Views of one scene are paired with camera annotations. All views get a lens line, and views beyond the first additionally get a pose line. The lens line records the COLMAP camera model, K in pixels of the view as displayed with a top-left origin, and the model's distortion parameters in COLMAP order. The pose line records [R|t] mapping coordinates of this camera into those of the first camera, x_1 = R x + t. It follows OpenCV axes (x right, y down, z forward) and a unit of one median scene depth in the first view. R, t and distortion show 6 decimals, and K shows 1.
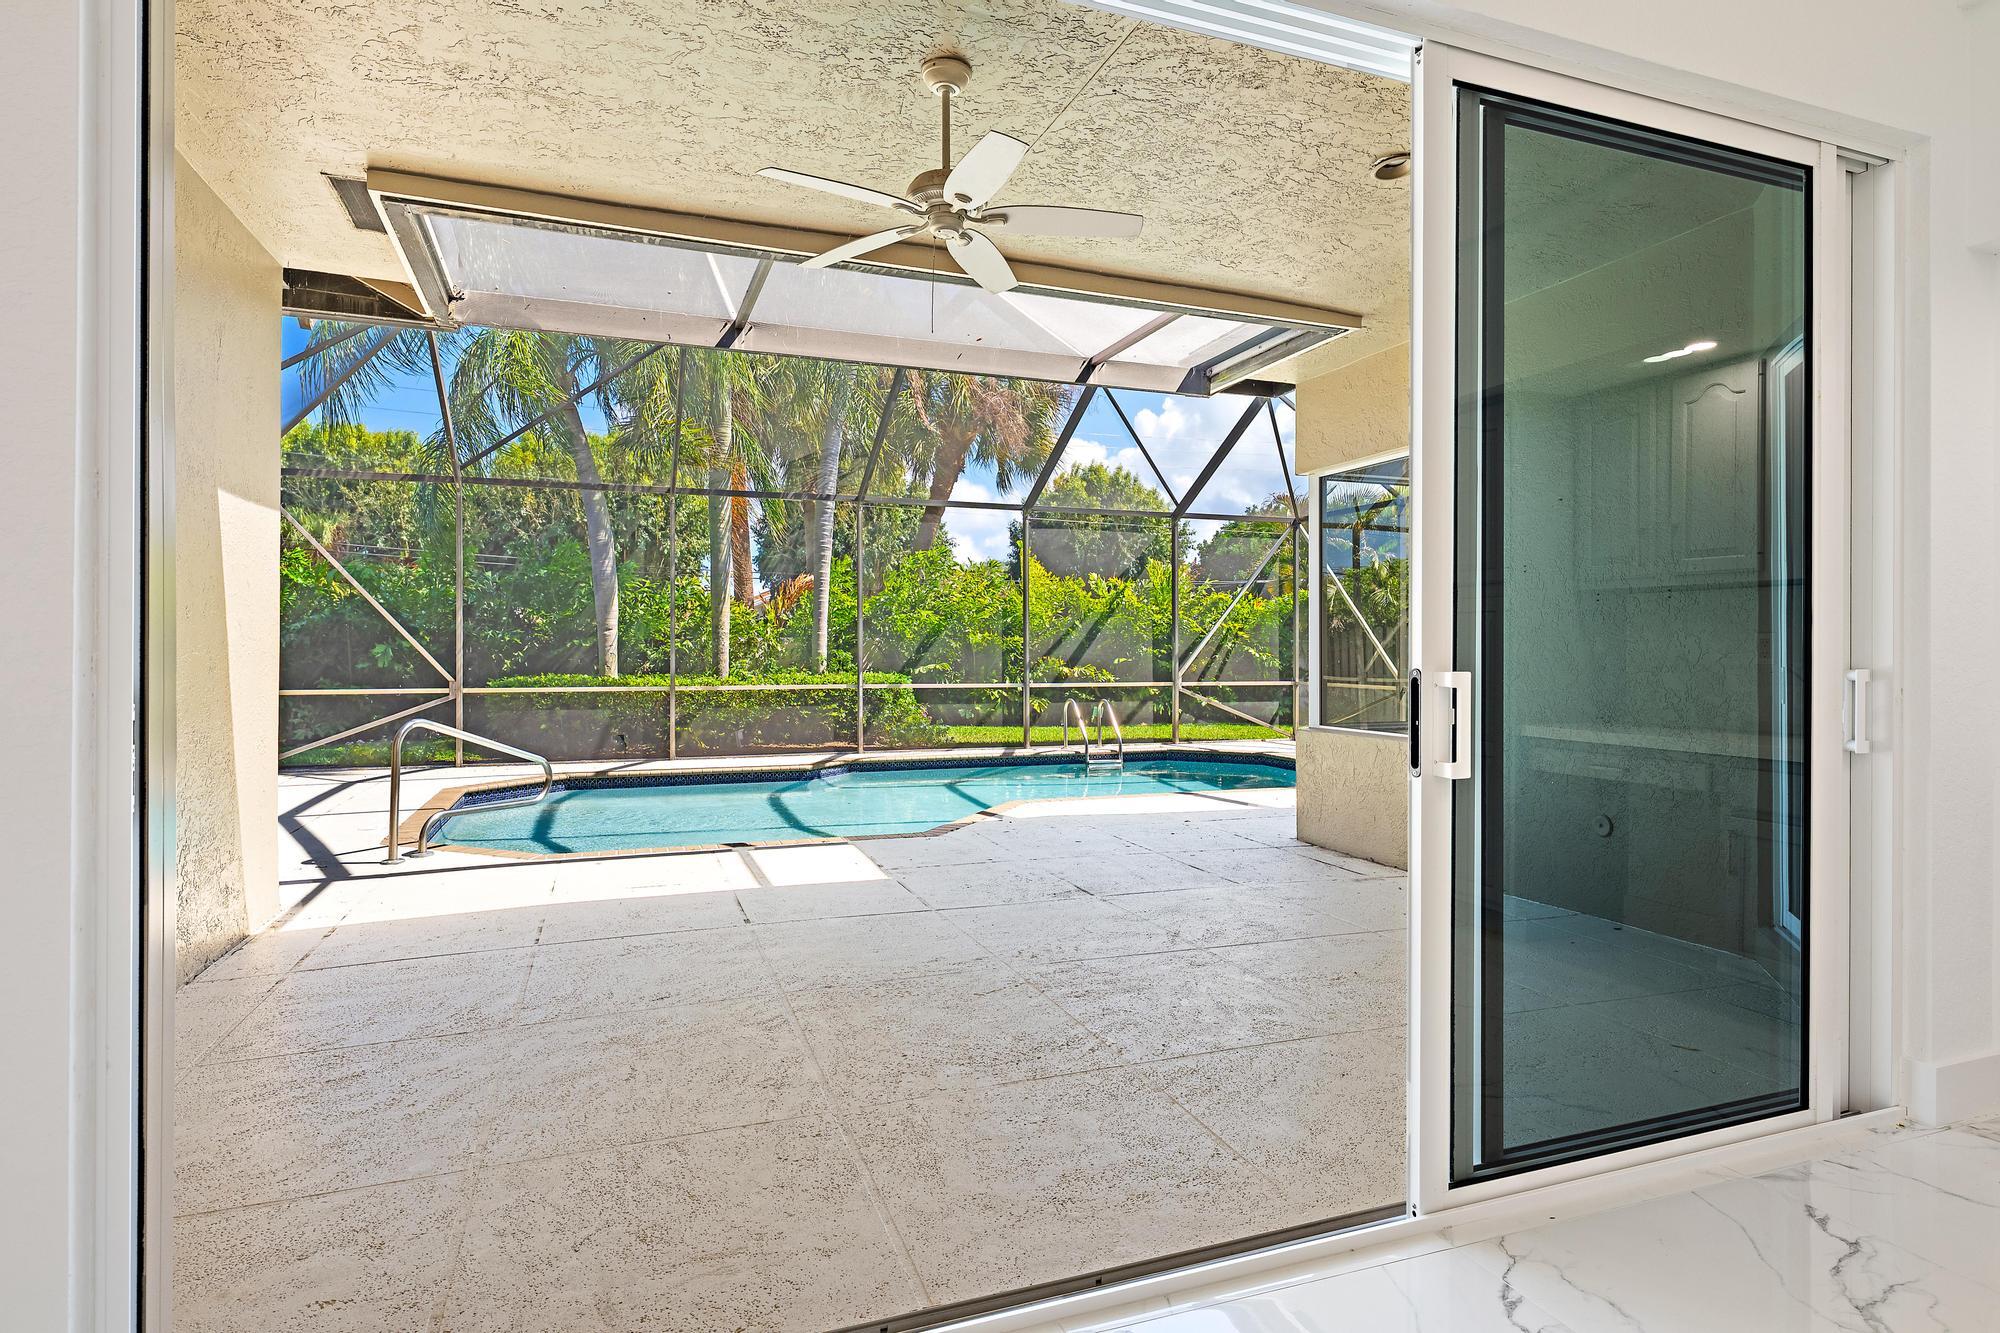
lens RADIAL K [[1061.4, 0, 1008.8], [0, 1061.4, 646.0], [0, 0, 1]] dist [0.004952, 0.000711]
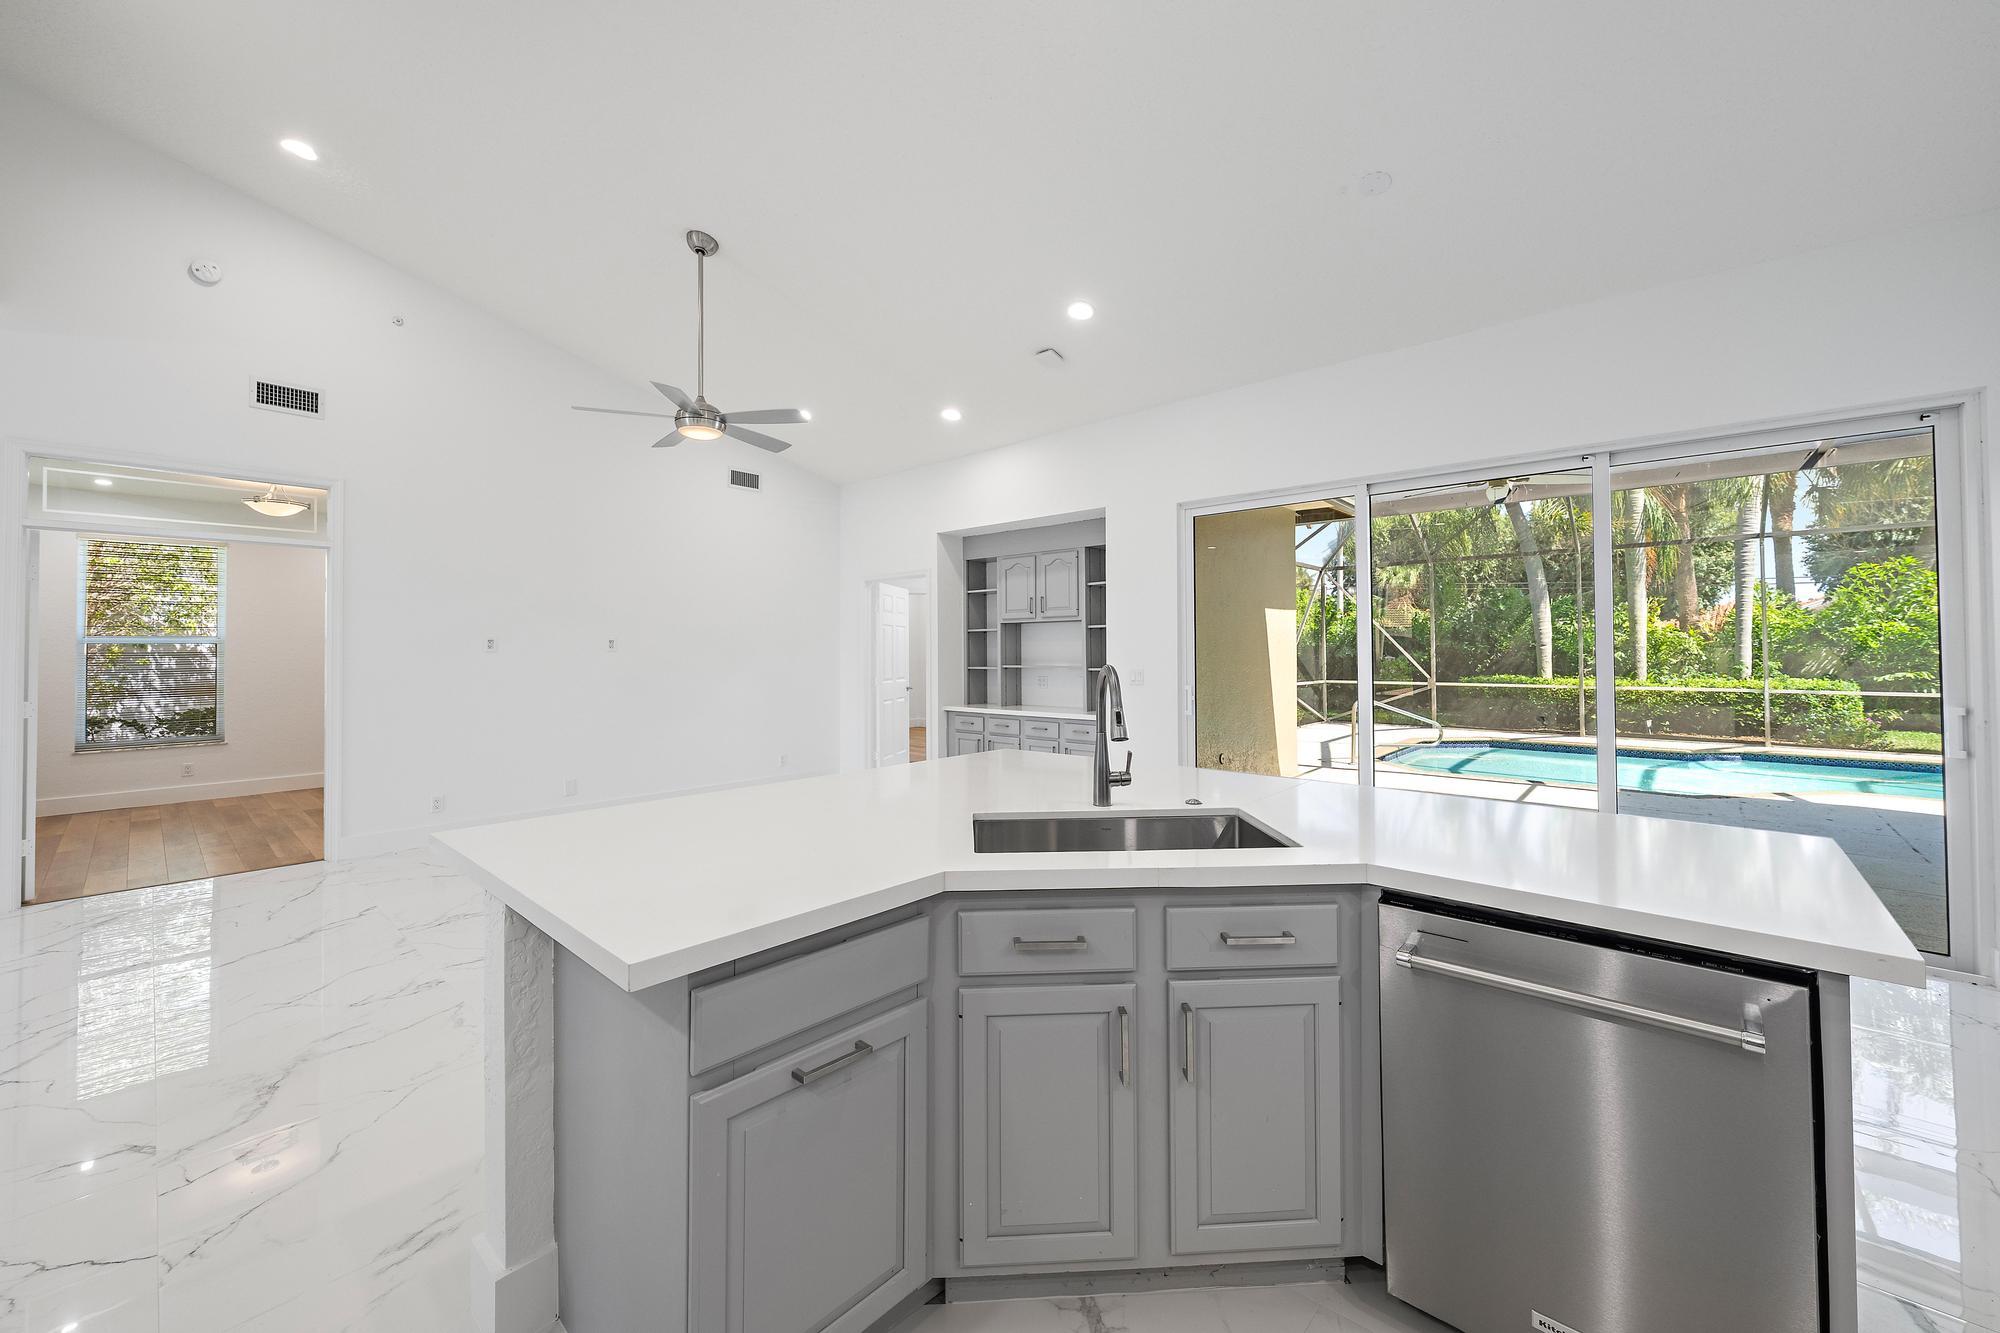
lens RADIAL K [[782.3, 0, 1000.8], [0, 782.3, 655.0], [0, 0, 1]] dist [-0.001654, -0.000410]
pose [[0.470317, -0.000685, -0.882497, 0.227843], [0.009121, 0.999950, 0.004084, -0.013511], [0.882450, -0.009970, 0.470300, -0.169475]]
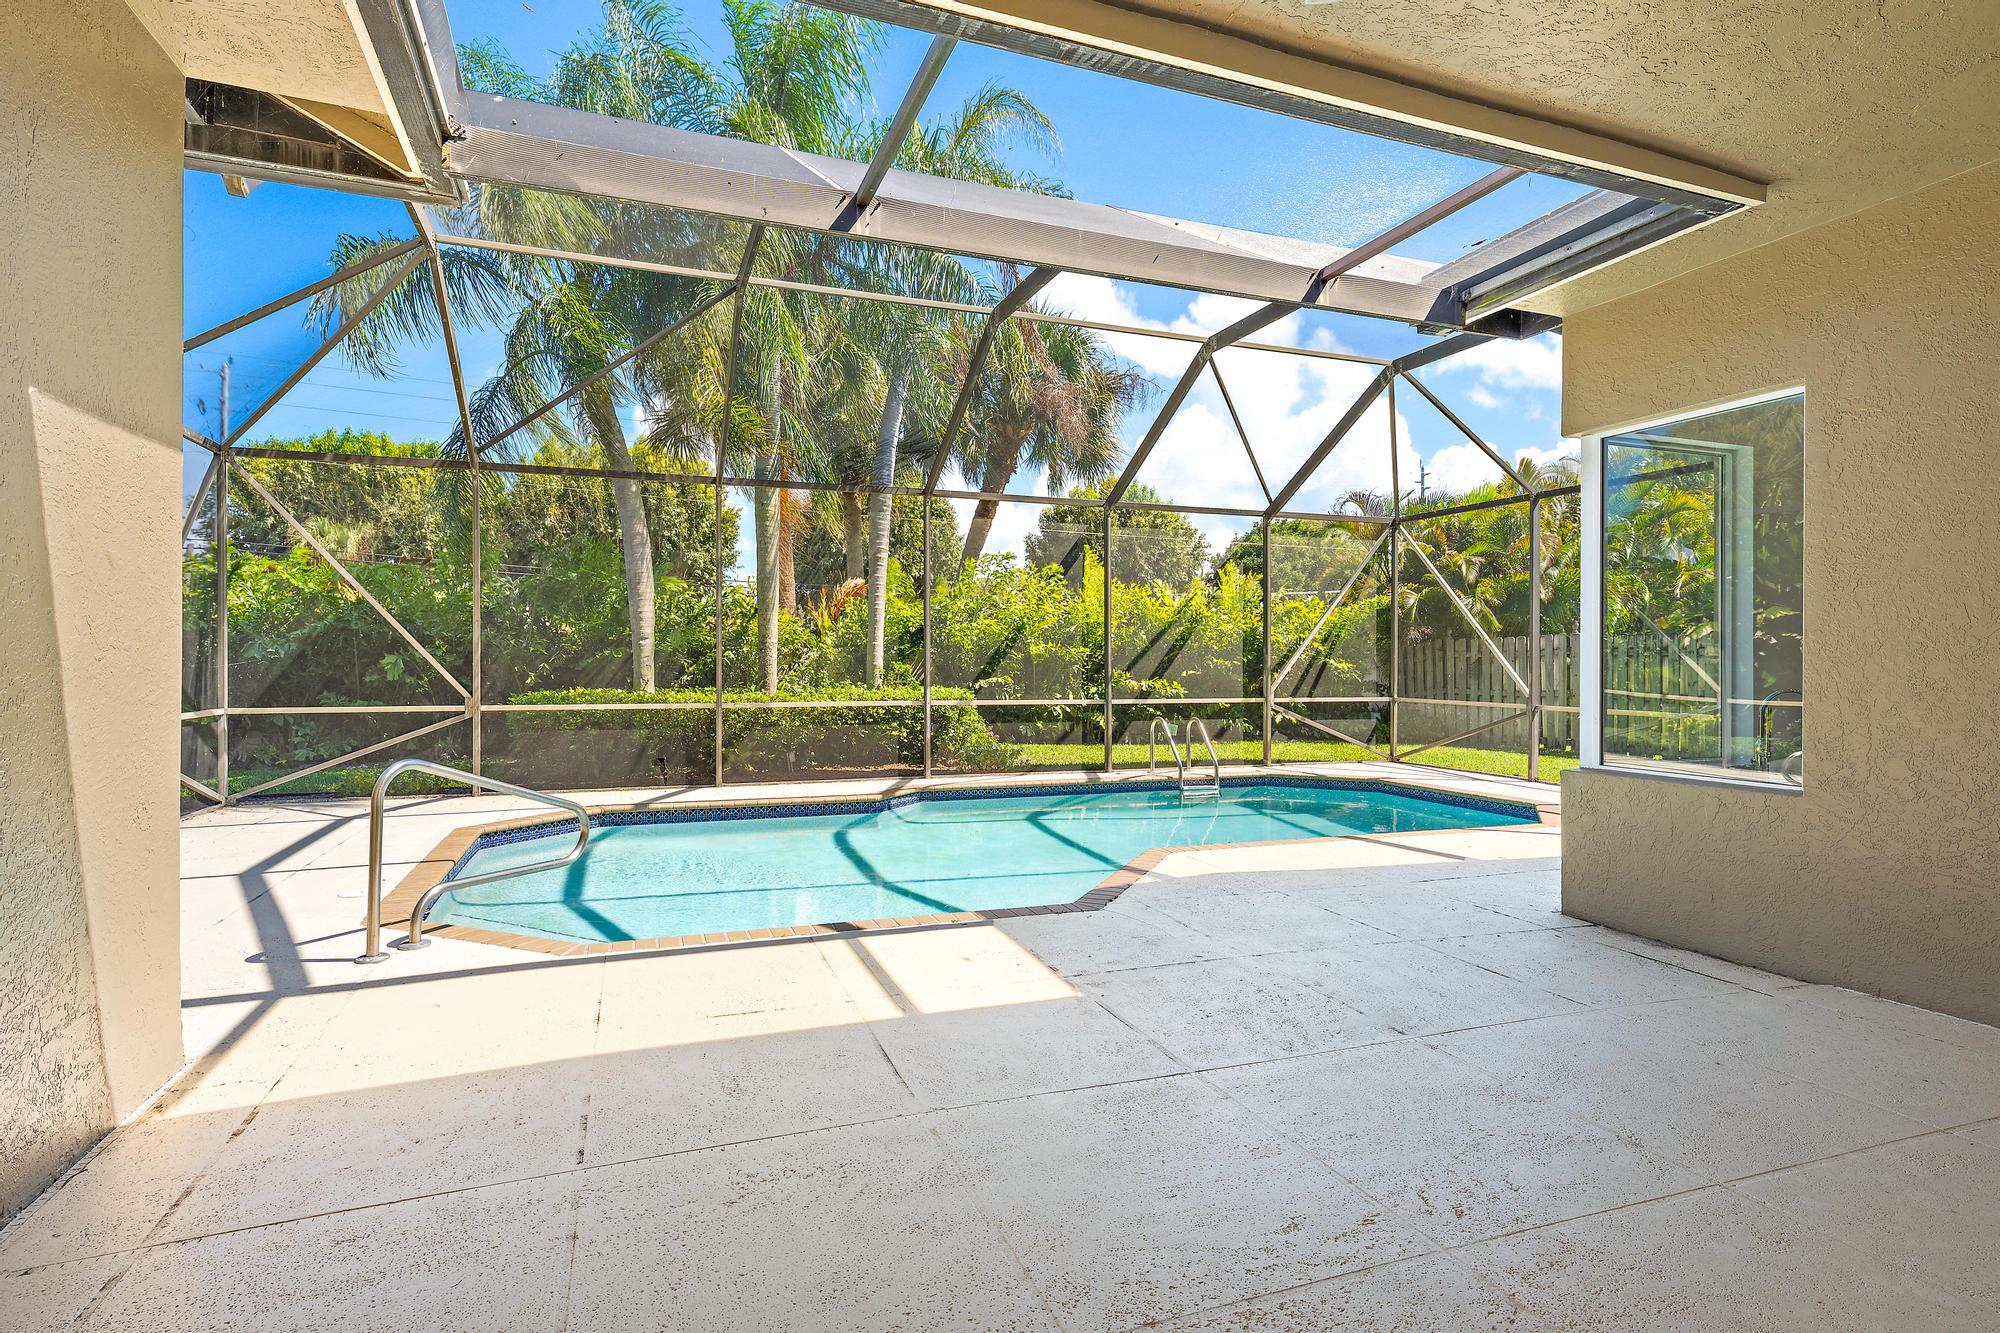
lens RADIAL K [[1005.7, 0, 1005.0], [0, 1005.7, 663.5], [0, 0, 1]] dist [0.003949, -0.000051]
pose [[0.999997, 0.002080, -0.001379, -0.073466], [-0.002071, 0.999975, 0.006812, -0.001126], [0.001394, -0.006810, 0.999976, 0.156156]]
